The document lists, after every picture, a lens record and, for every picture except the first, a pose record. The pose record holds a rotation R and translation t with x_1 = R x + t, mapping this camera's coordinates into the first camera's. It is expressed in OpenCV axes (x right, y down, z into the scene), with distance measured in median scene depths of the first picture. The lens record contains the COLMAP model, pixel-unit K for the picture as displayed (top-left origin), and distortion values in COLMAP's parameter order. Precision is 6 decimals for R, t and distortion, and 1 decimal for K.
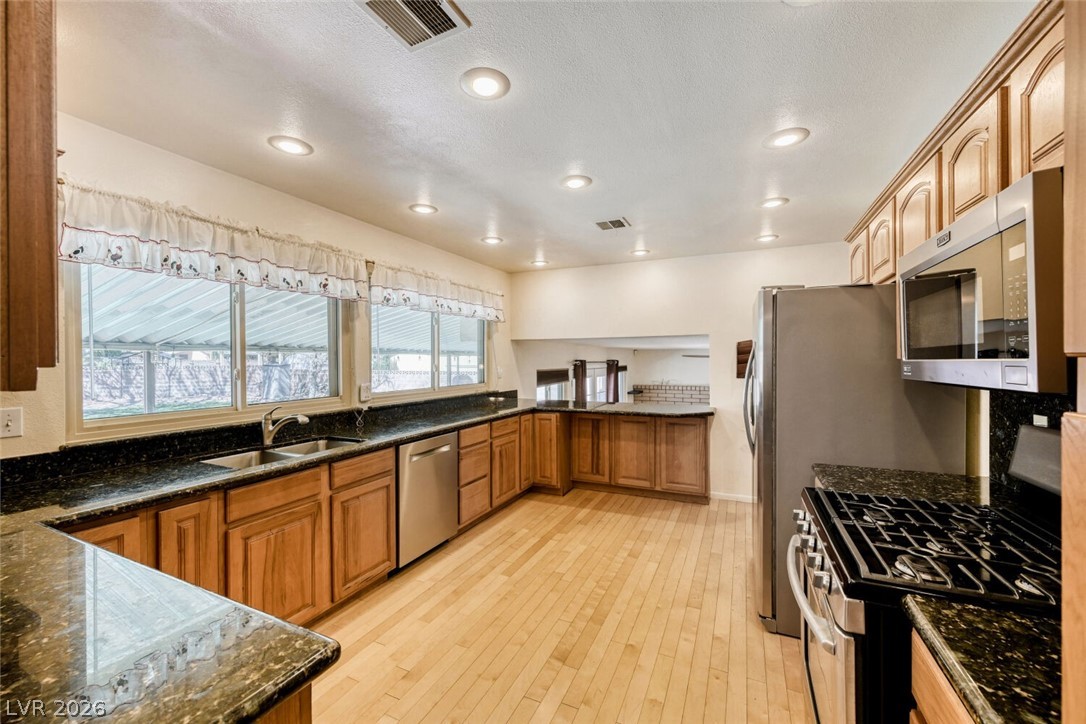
lens RADIAL K [[425.3, 0, 547.5], [0, 425.3, 360.0], [0, 0, 1]] dist [0.000066, -0.000036]
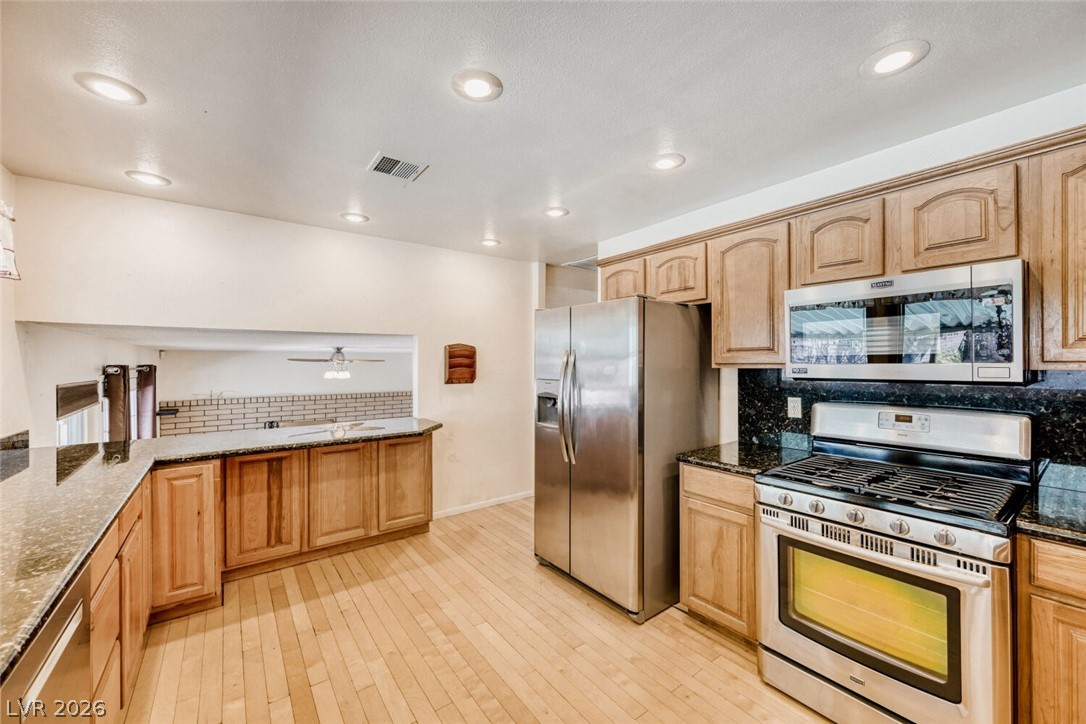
lens RADIAL K [[426.9, 0, 540.4], [0, 426.9, 362.3], [0, 0, 1]] dist [0.001205, 0.000223]
pose [[0.484941, 0.001388, 0.874546, -0.258889], [0.002617, 0.999992, -0.003038, -0.001200], [-0.874543, 0.003762, 0.484934, 0.353866]]
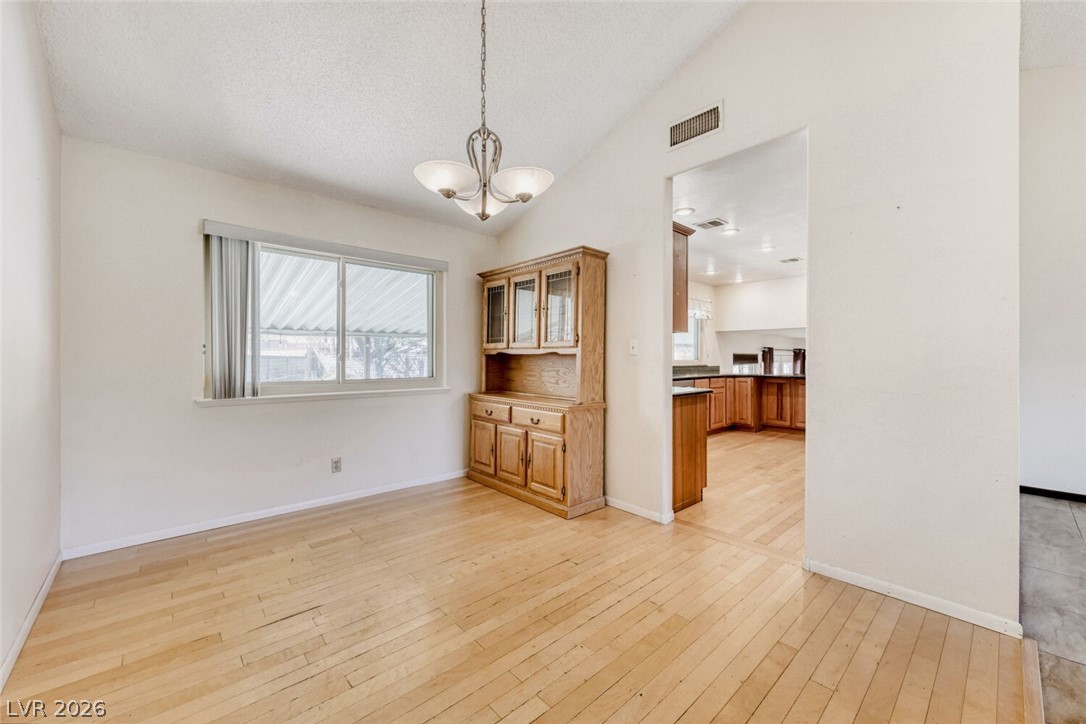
lens RADIAL K [[425.3, 0, 547.5], [0, 425.3, 360.0], [0, 0, 1]] dist [0.000066, -0.000036]
pose [[0.920583, 0.002968, -0.390536, -0.055613], [-0.001099, 0.999987, 0.005009, 0.053534], [0.390546, -0.004182, 0.920574, -0.701334]]
